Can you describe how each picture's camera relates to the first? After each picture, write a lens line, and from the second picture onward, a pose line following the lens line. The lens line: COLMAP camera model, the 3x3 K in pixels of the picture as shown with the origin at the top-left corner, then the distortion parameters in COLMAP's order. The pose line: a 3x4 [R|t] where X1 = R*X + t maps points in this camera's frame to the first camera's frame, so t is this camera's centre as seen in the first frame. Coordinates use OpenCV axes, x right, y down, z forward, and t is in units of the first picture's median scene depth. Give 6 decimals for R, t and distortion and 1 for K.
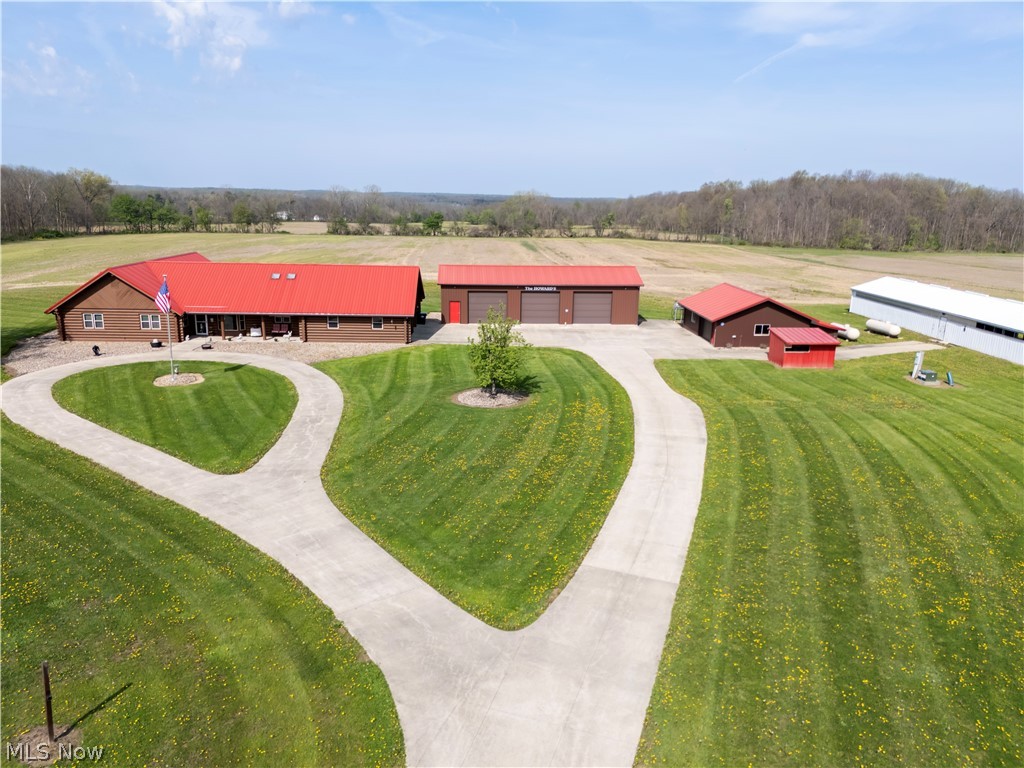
lens RADIAL K [[747.5, 0, 512.0], [0, 747.5, 384.0], [0, 0, 1]] dist [0.084937, -0.090190]
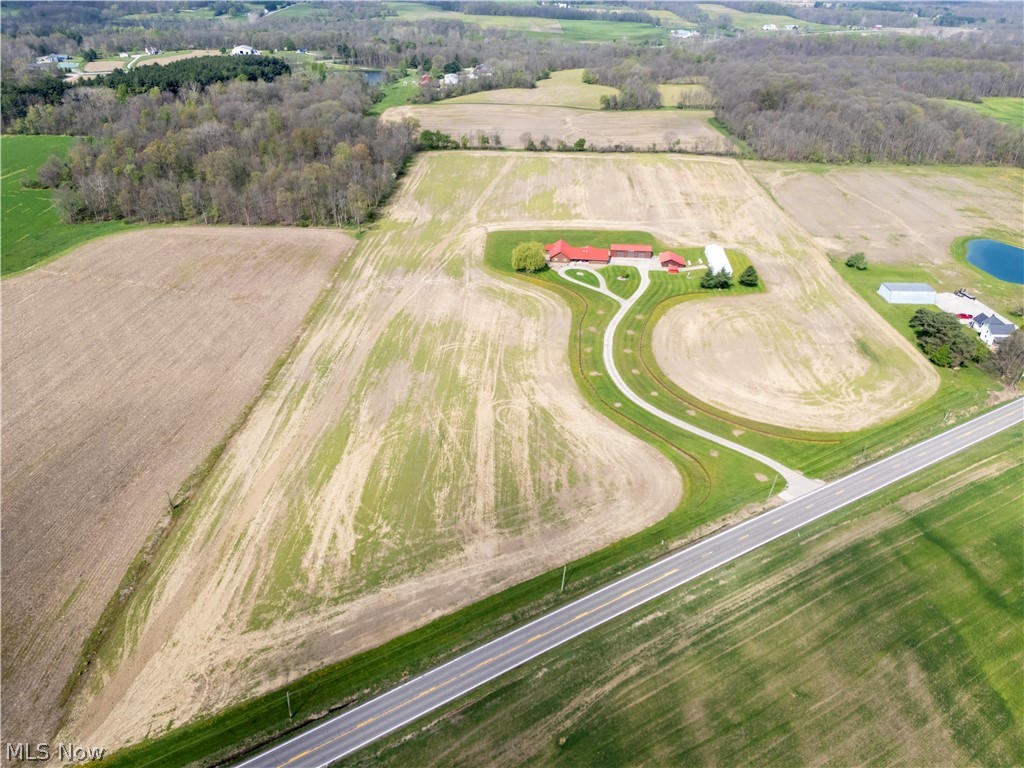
lens RADIAL K [[735.0, 0, 512.1], [0, 735.0, 397.1], [0, 0, 1]] dist [0.124730, -0.181550]
pose [[0.992554, 0.066651, -0.101955, -0.187051], [-0.034871, 0.957461, 0.286447, -0.592464], [0.116710, -0.280759, 0.952656, -4.169566]]
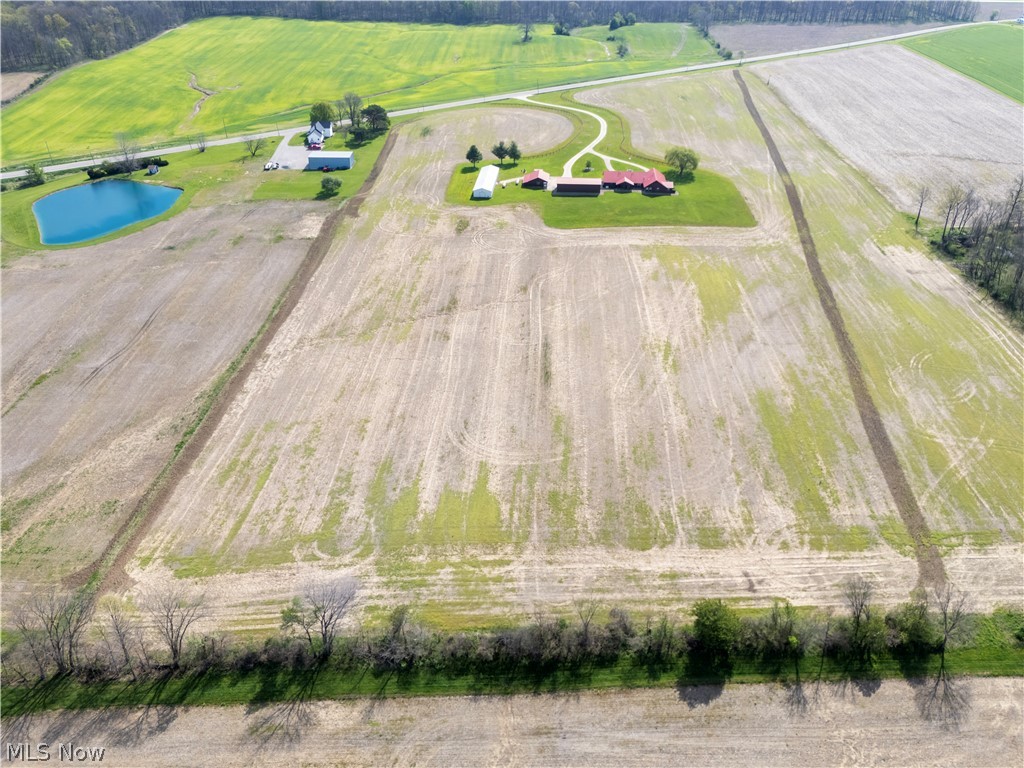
lens RADIAL K [[747.5, 0, 512.0], [0, 747.5, 384.0], [0, 0, 1]] dist [0.084937, -0.090190]
pose [[-0.992360, -0.096085, 0.077385, -0.034607], [-0.009202, 0.683143, 0.730227, -2.711275], [-0.123029, 0.723936, -0.678808, 5.234039]]
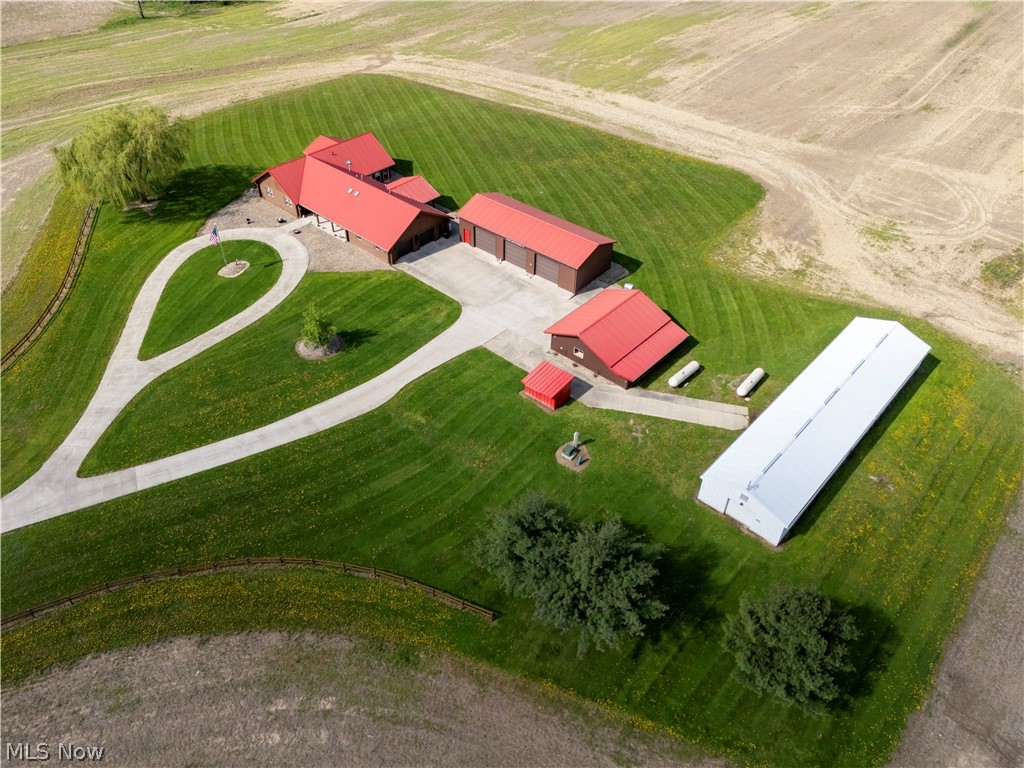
lens RADIAL K [[747.5, 0, 512.0], [0, 747.5, 384.0], [0, 0, 1]] dist [0.084937, -0.090190]
pose [[0.724951, 0.446883, -0.524159, 0.832223], [-0.171483, 0.854107, 0.491014, -0.559083], [0.667113, -0.266077, 0.695818, 0.022635]]
